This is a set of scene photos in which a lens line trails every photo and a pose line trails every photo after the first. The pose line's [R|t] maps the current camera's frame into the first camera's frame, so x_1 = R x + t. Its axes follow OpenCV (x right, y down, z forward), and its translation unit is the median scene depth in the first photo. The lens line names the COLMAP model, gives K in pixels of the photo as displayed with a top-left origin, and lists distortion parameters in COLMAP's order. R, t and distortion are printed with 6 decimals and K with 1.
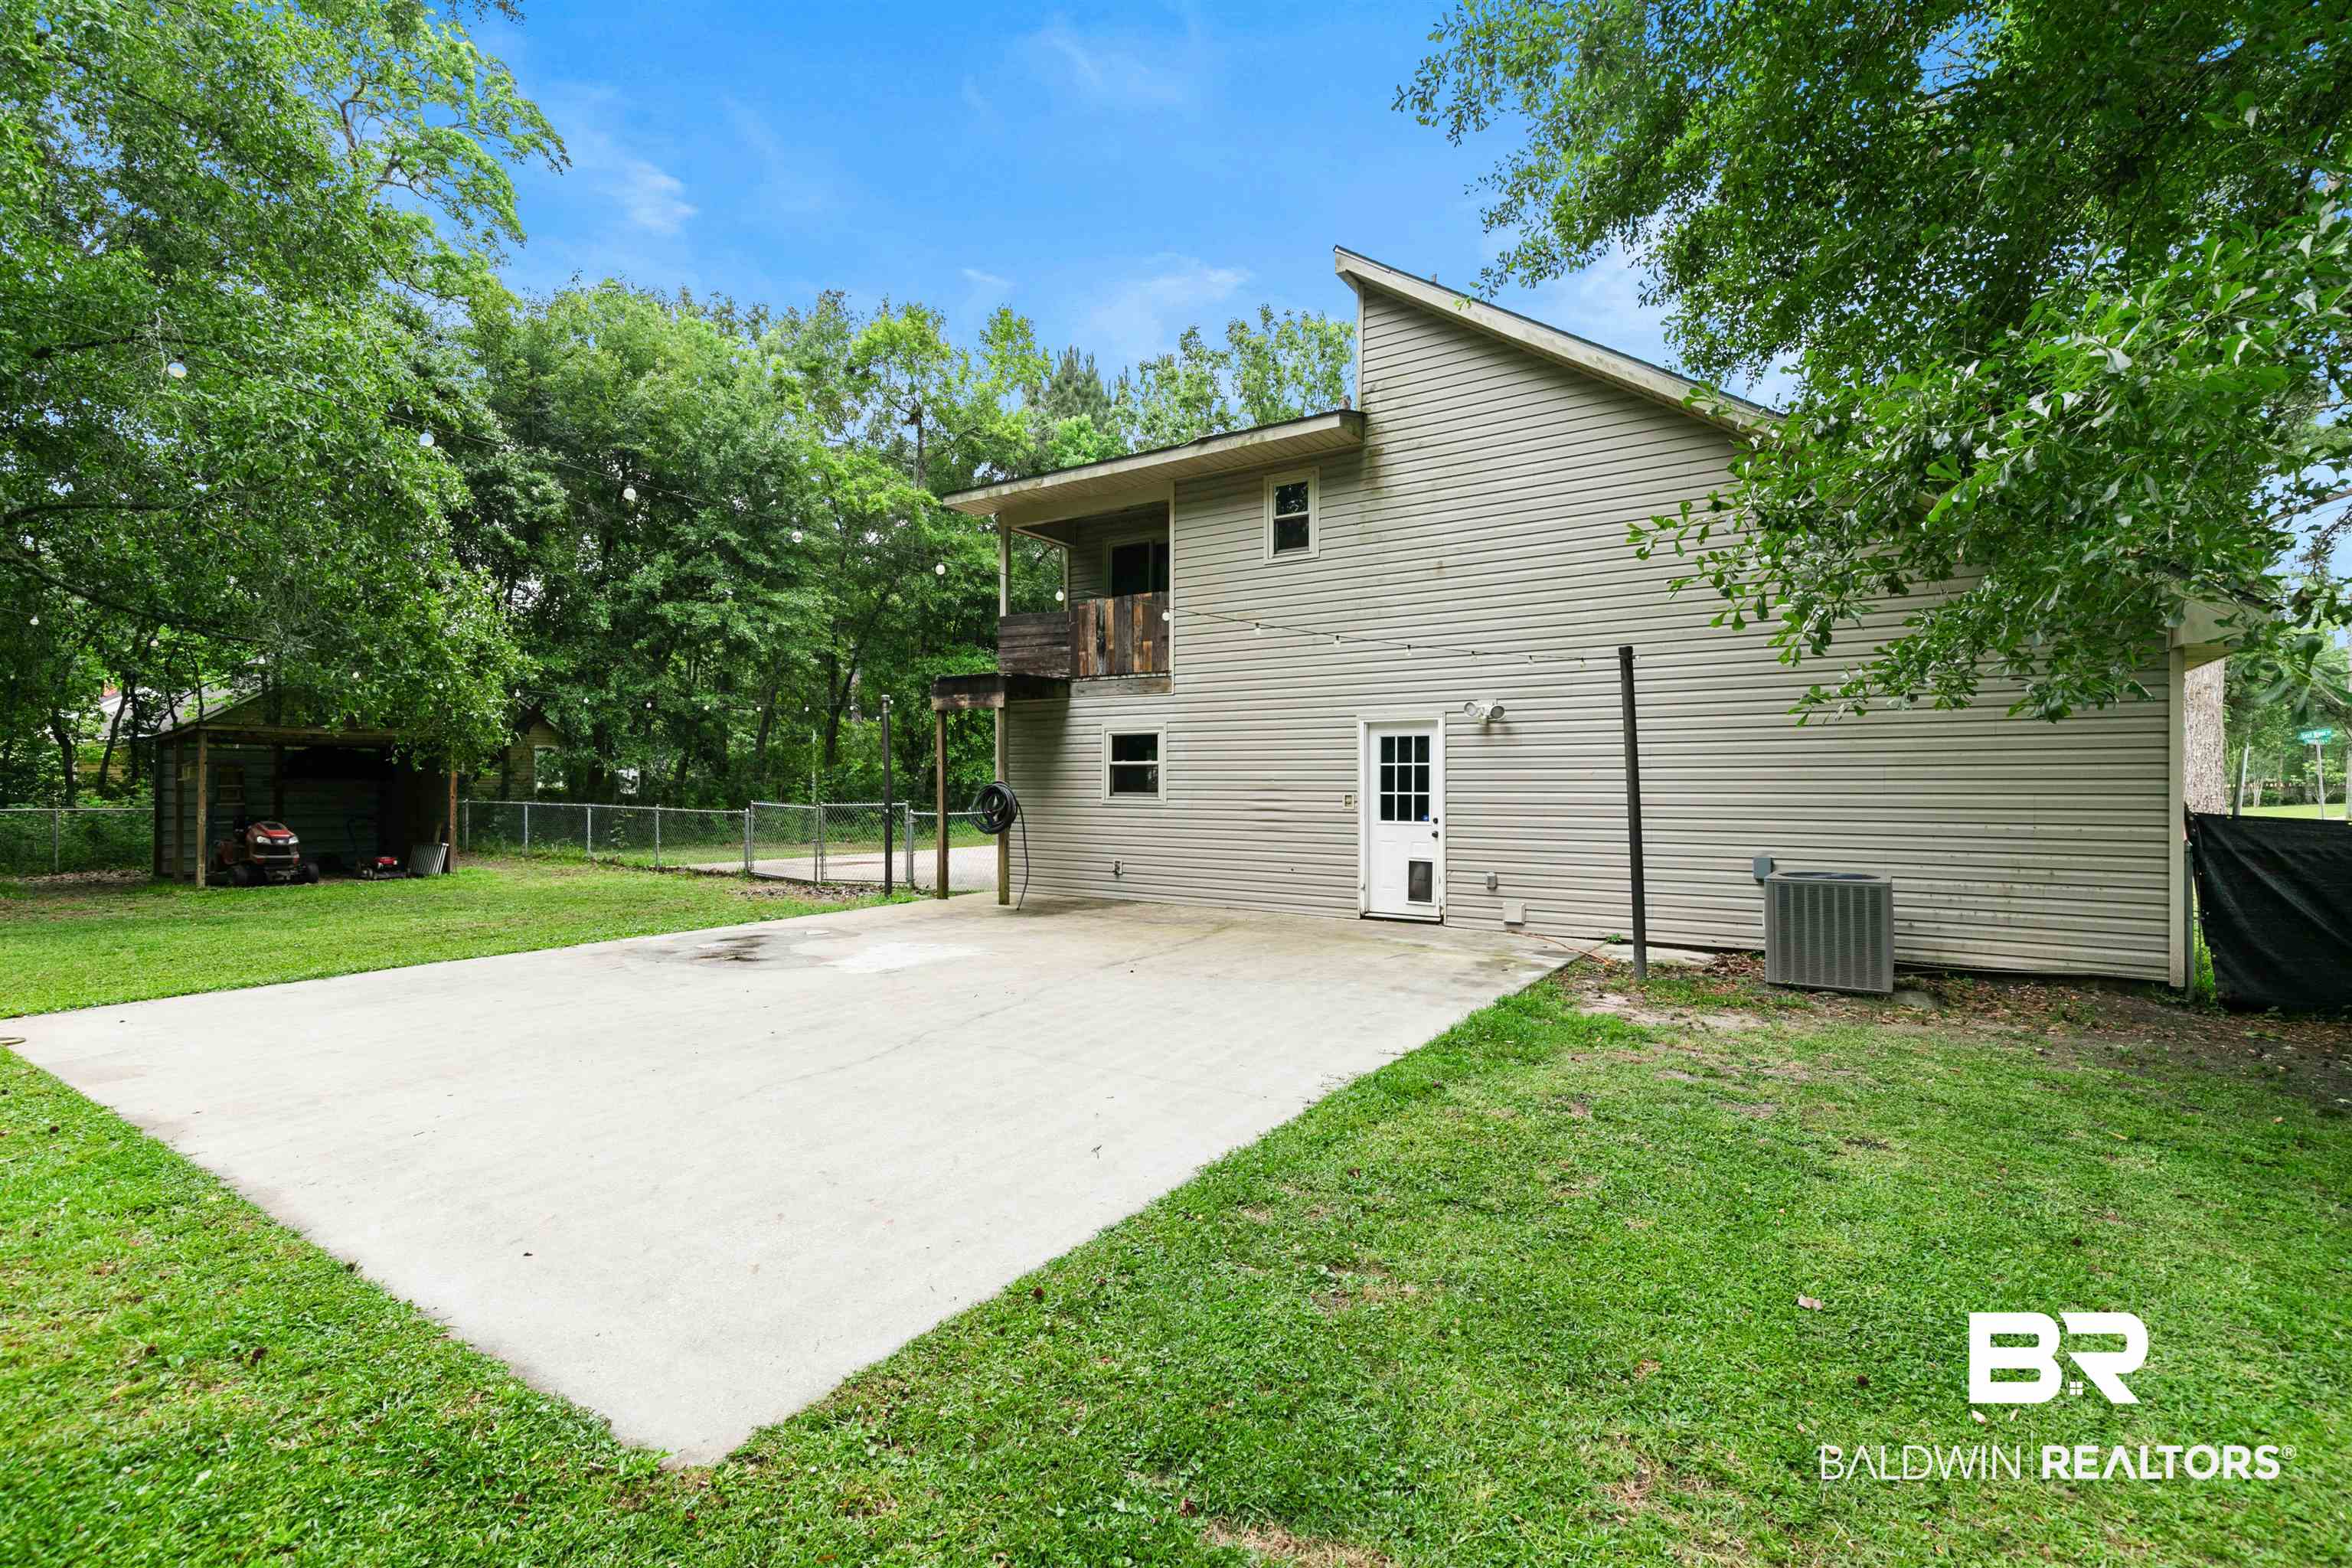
lens RADIAL K [[1073.6, 0, 1164.6], [0, 1073.6, 784.0], [0, 0, 1]] dist [0.010113, -0.001673]
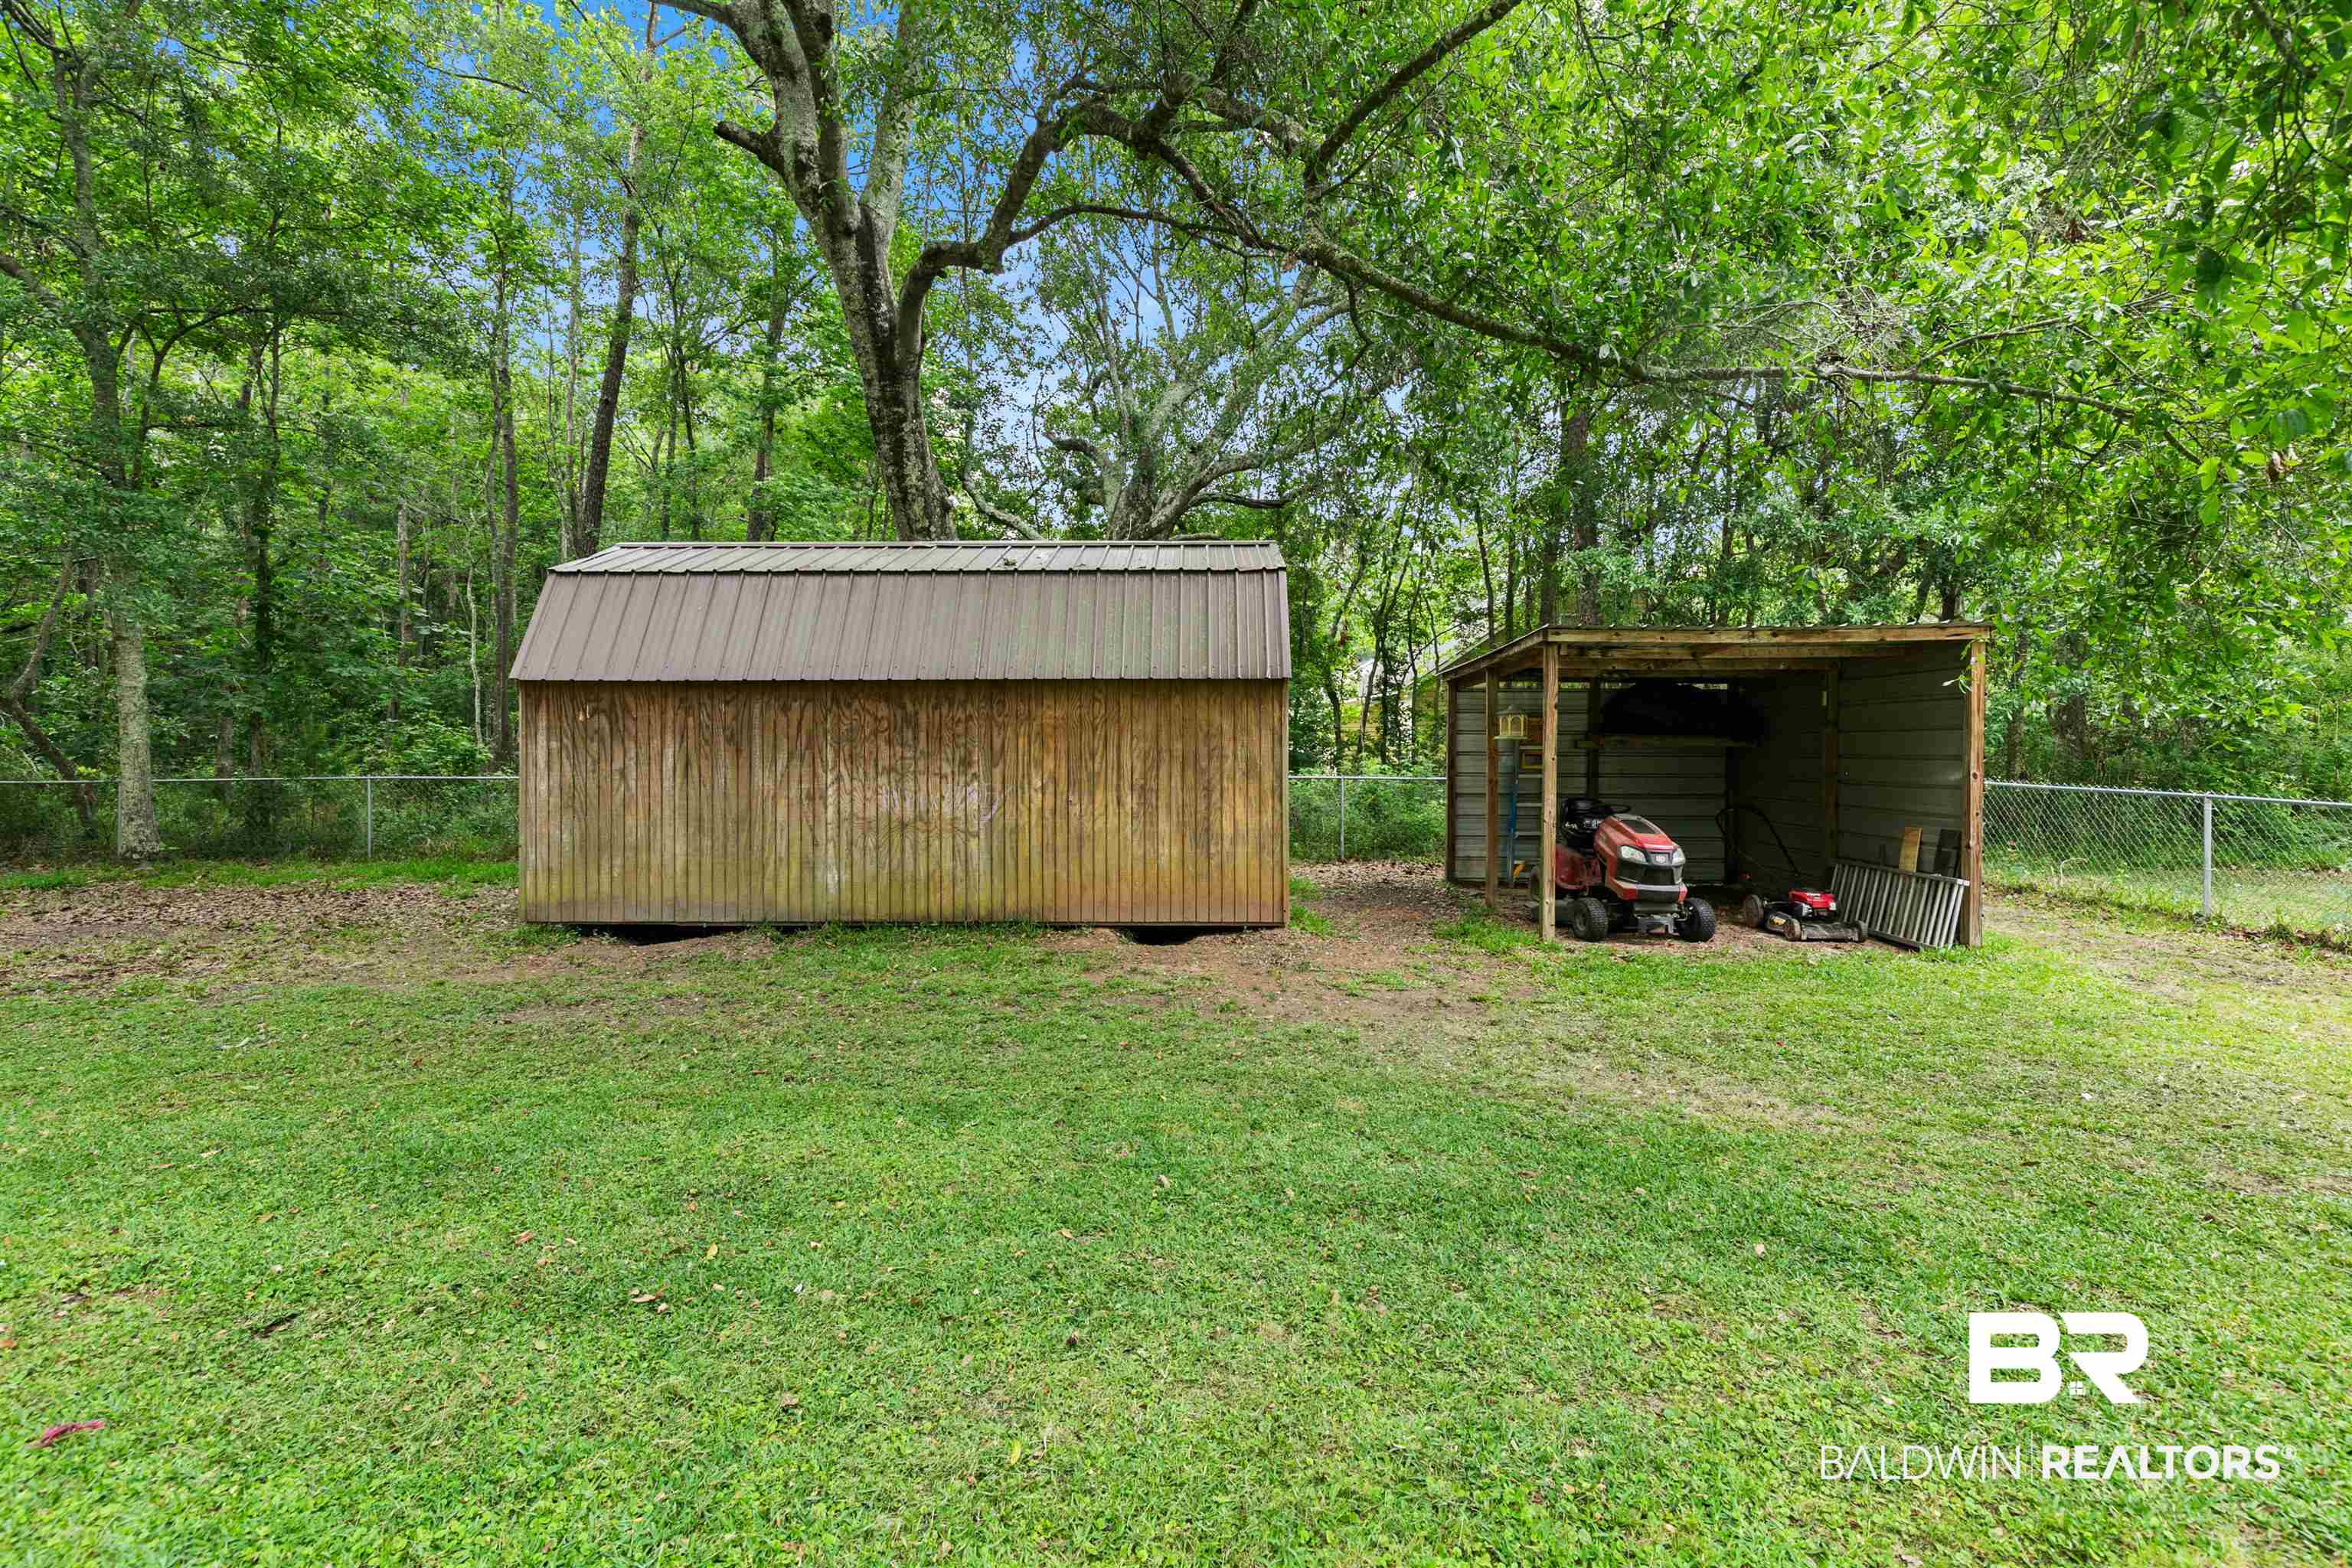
lens RADIAL K [[1073.6, 0, 1186.4], [0, 1073.6, 768.0], [0, 0, 1]] dist [0.010113, -0.001673]
pose [[0.608048, 0.019811, -0.793653, -0.769895], [0.001934, 0.999649, 0.026435, -0.005826], [0.793898, -0.017609, 0.607796, 0.712722]]
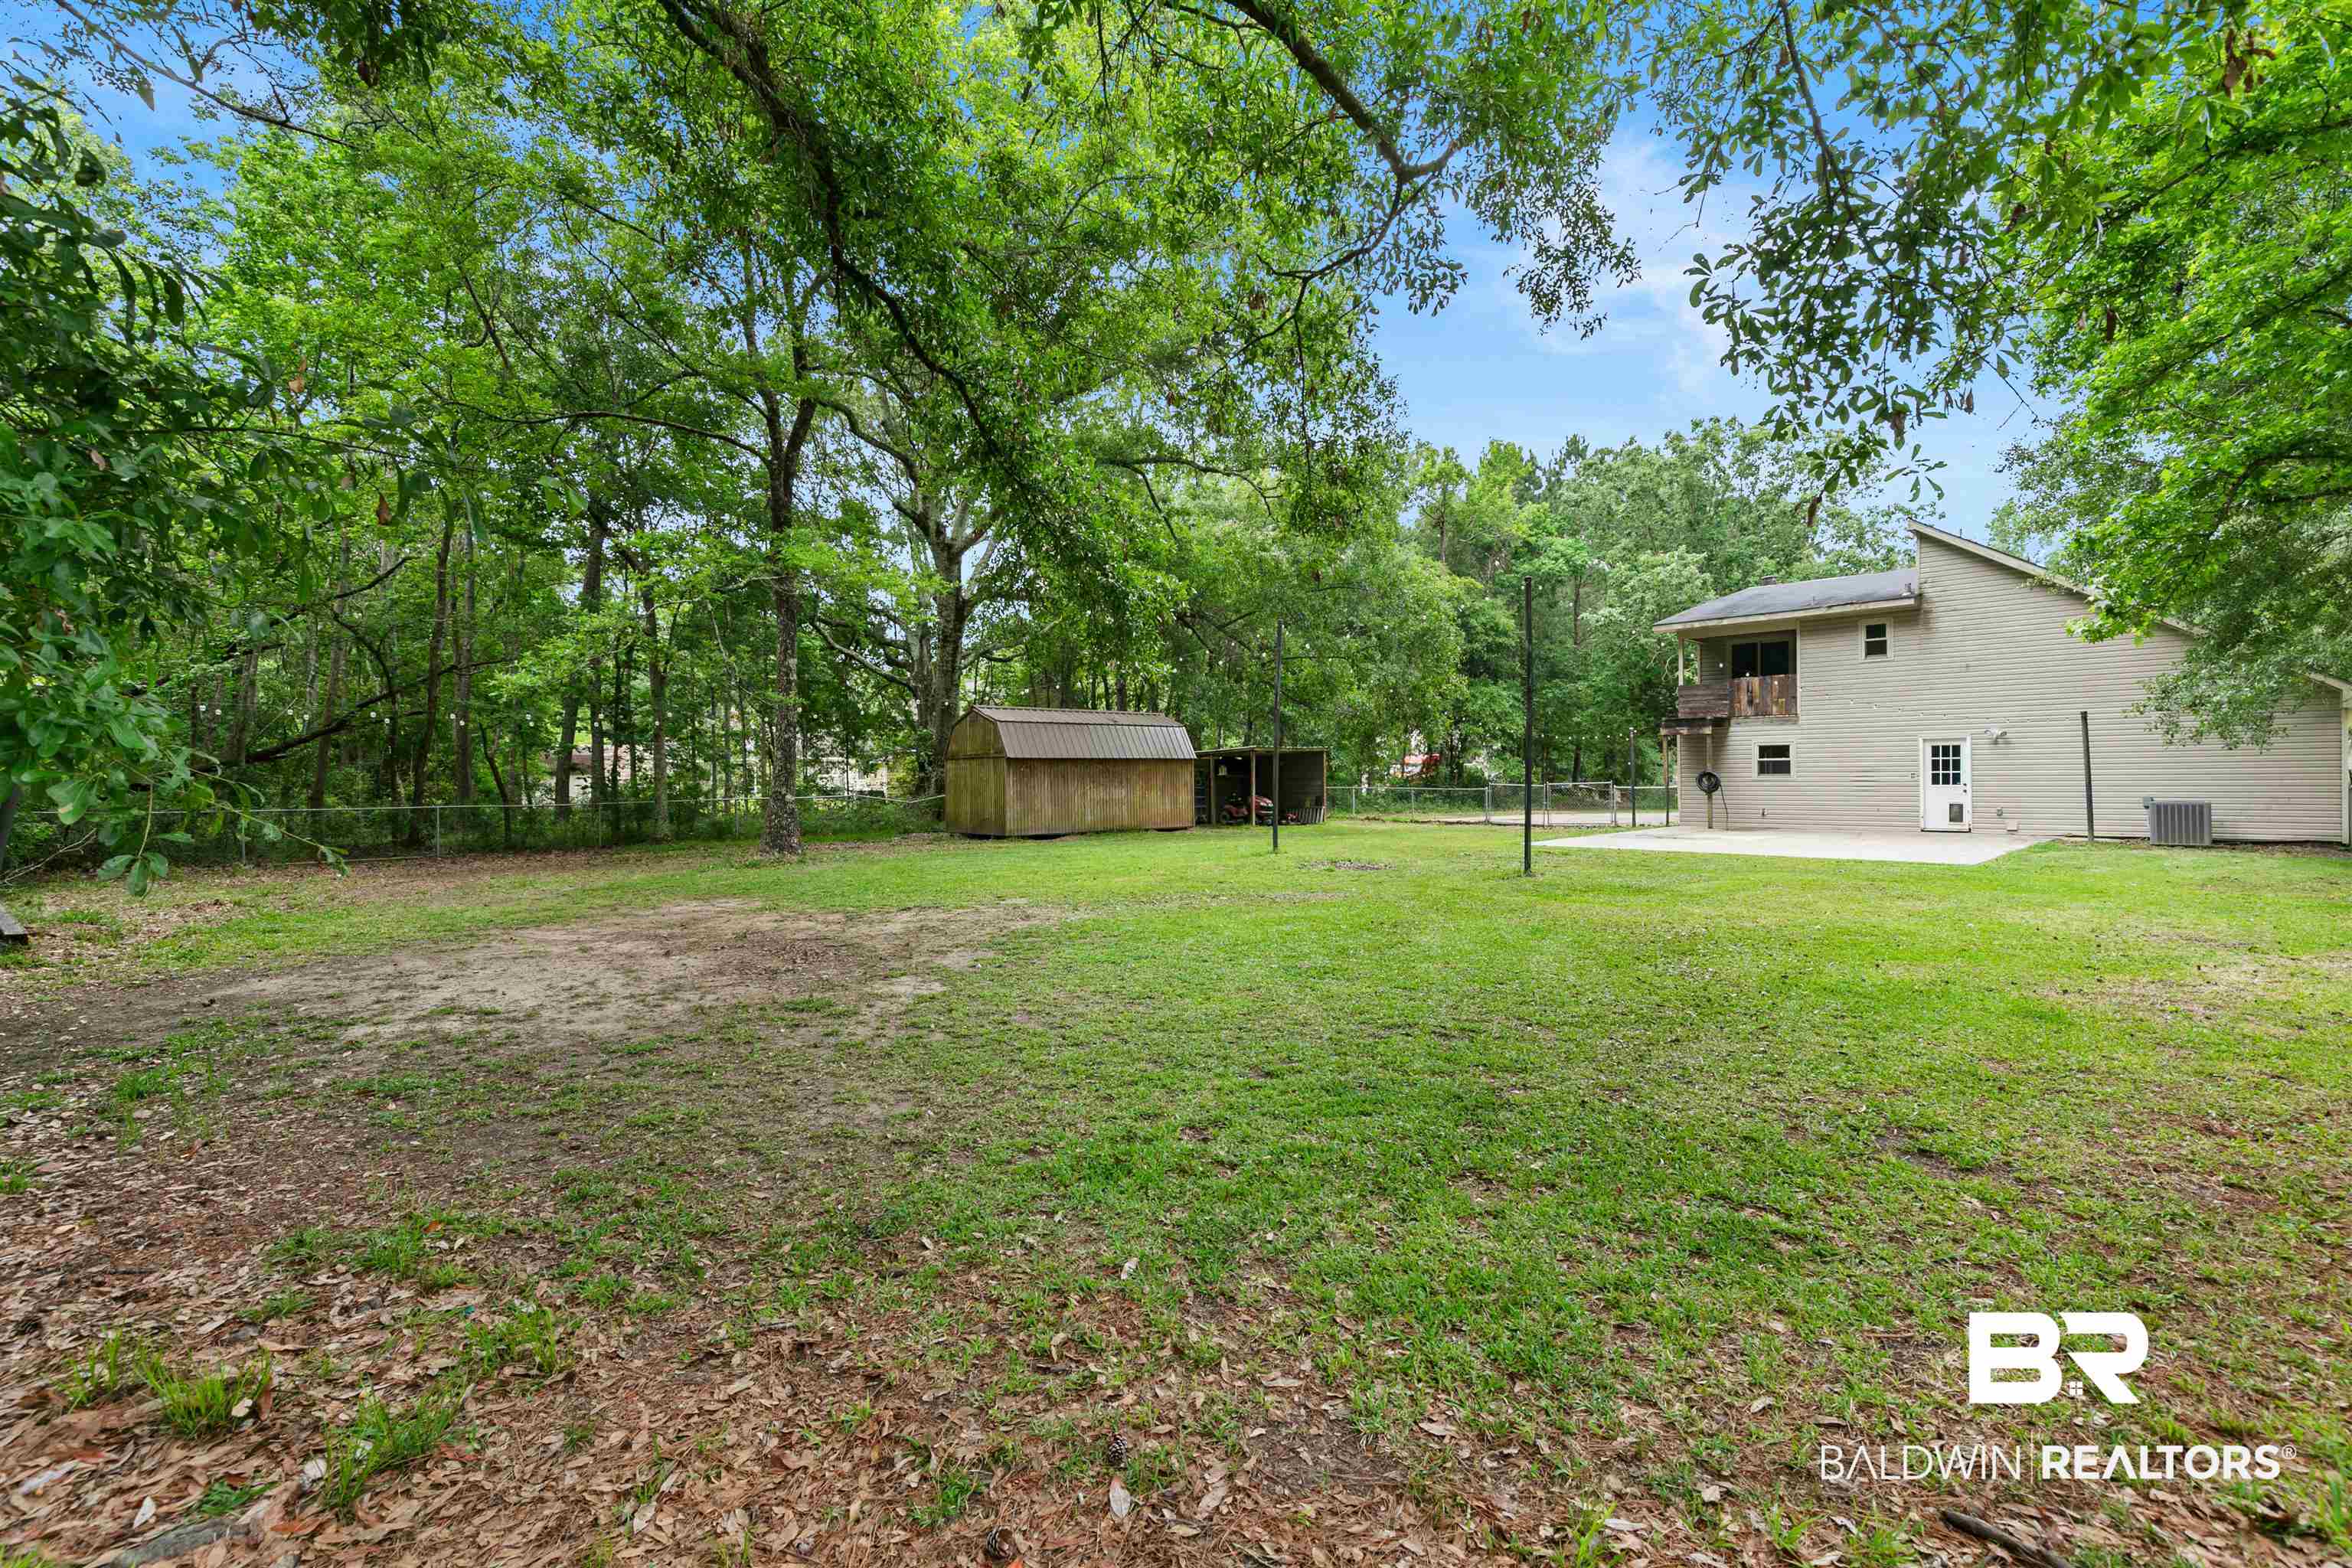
lens RADIAL K [[1073.6, 0, 1167.0], [0, 1073.6, 784.8], [0, 0, 1]] dist [0.010113, -0.001673]
pose [[0.978654, -0.012222, -0.205151, -0.834643], [0.014267, 0.999862, 0.008492, -0.006043], [0.205018, -0.011237, 0.978694, -1.383772]]
